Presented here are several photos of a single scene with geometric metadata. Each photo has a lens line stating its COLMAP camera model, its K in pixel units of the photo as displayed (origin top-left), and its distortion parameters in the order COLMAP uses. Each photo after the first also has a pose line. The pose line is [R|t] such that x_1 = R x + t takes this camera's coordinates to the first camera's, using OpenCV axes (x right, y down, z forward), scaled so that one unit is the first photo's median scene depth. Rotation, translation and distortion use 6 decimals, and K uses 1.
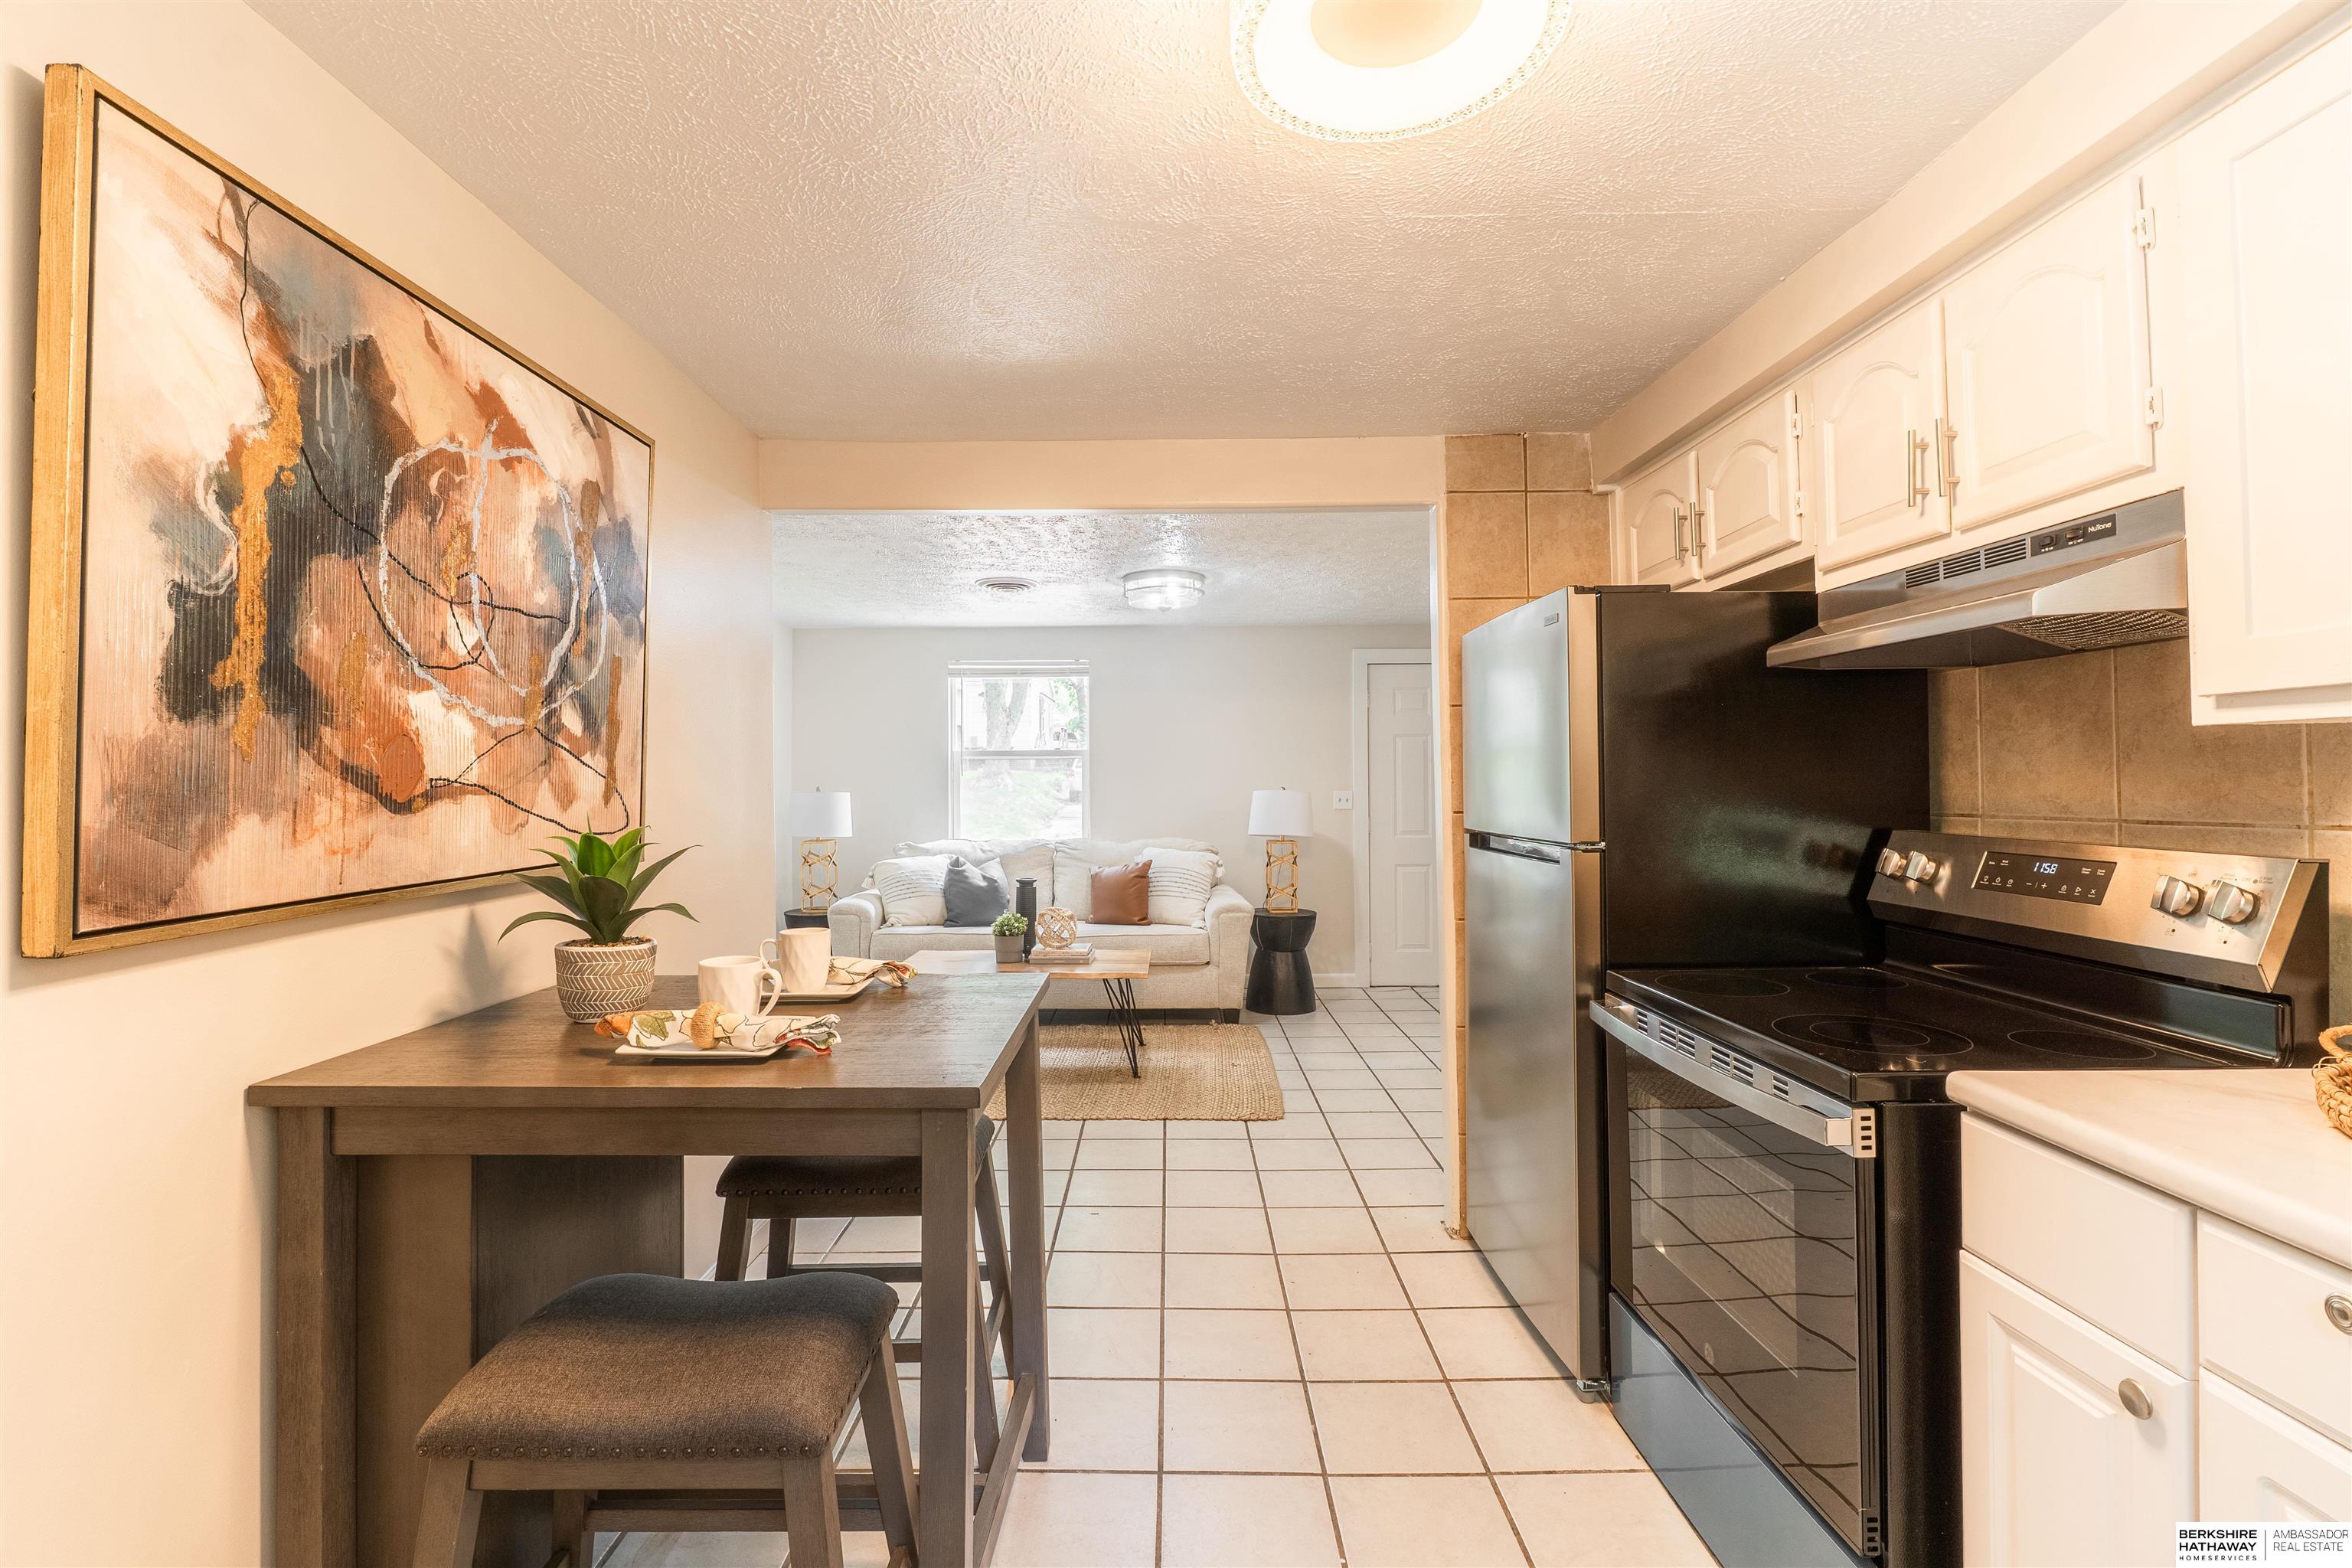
lens RADIAL K [[1049.9, 0, 1173.8], [0, 1049.9, 768.1], [0, 0, 1]] dist [-0.008761, 0.001226]
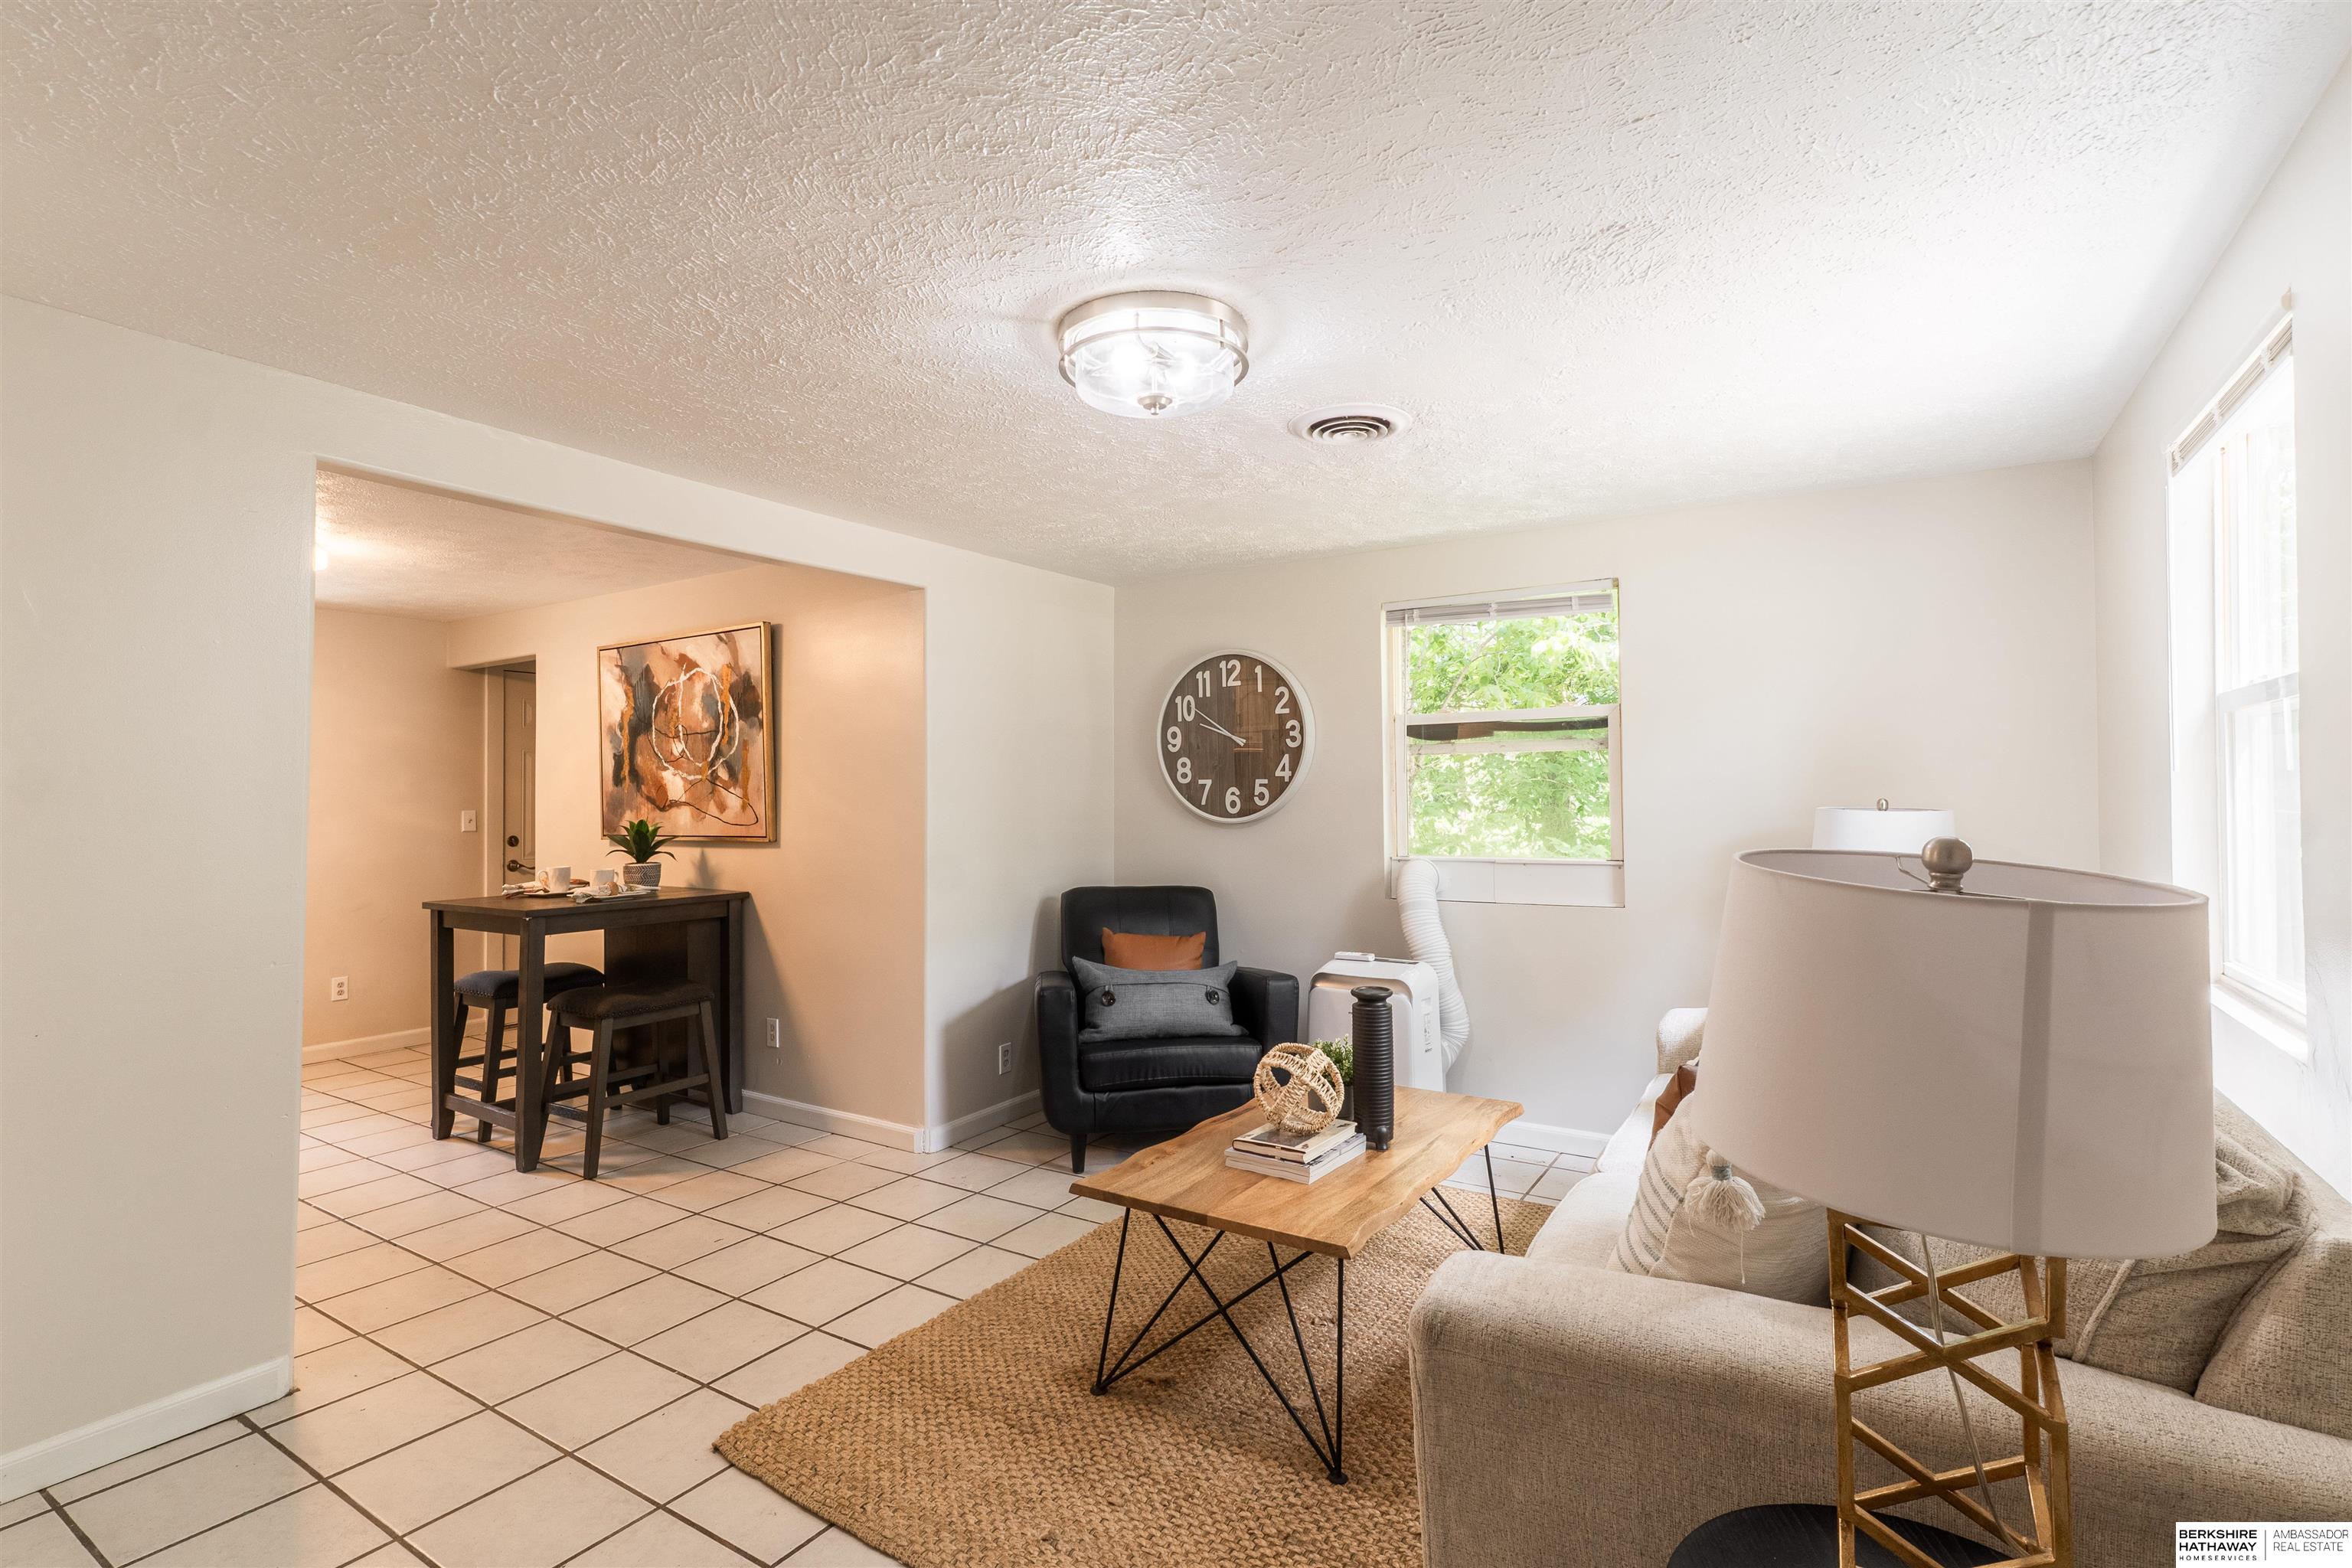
lens RADIAL K [[1049.9, 0, 1128.1], [0, 1049.9, 784.2], [0, 0, 1]] dist [-0.008761, 0.001226]
pose [[-0.541103, -0.005564, -0.840938, 0.958797], [0.018623, 0.999654, -0.018597, 0.039863], [0.840750, -0.025724, -0.540812, 3.314368]]
